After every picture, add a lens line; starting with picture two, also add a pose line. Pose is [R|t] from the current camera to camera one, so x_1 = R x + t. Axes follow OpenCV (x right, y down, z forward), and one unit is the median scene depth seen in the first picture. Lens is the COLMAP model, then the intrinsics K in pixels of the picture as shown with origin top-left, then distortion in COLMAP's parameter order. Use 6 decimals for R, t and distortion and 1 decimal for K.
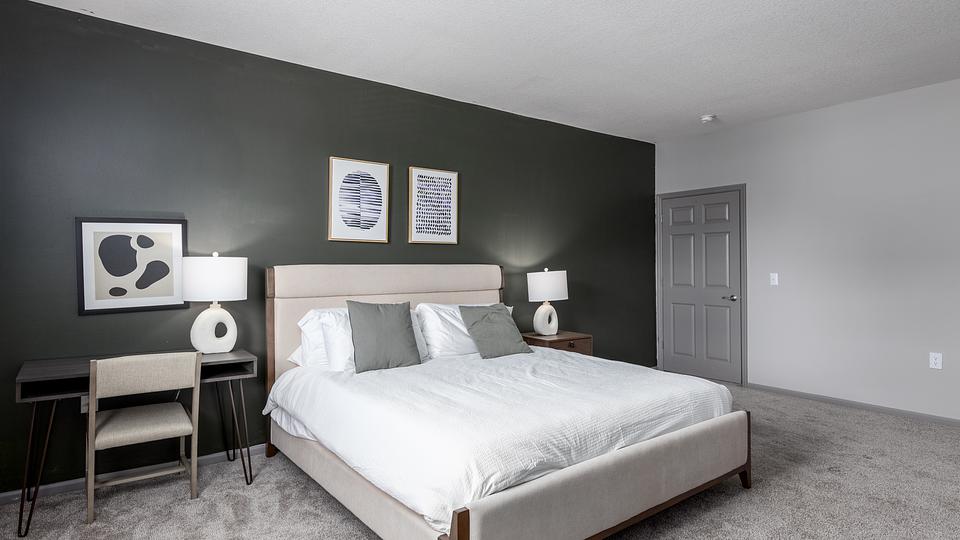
lens RADIAL K [[517.2, 0, 480.0], [0, 517.2, 270.0], [0, 0, 1]] dist [0.002629, 0.000319]
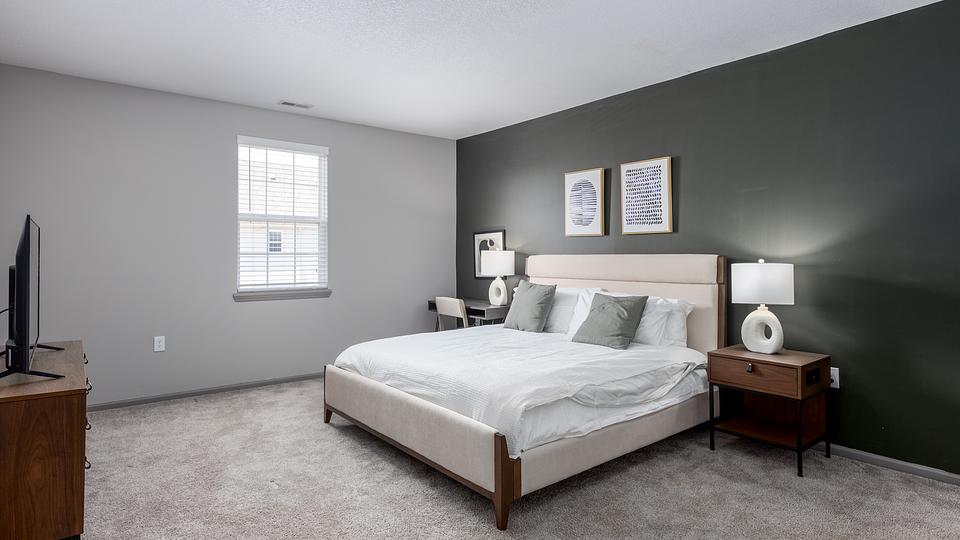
lens RADIAL K [[538.7, 0, 538.8], [0, 538.7, 272.0], [0, 0, 1]] dist [0.001054, 0.000064]
pose [[0.095318, 0.020889, -0.995228, 1.026962], [-0.020729, 0.999605, 0.018996, 0.008745], [0.995231, 0.018819, 0.095713, 0.756602]]
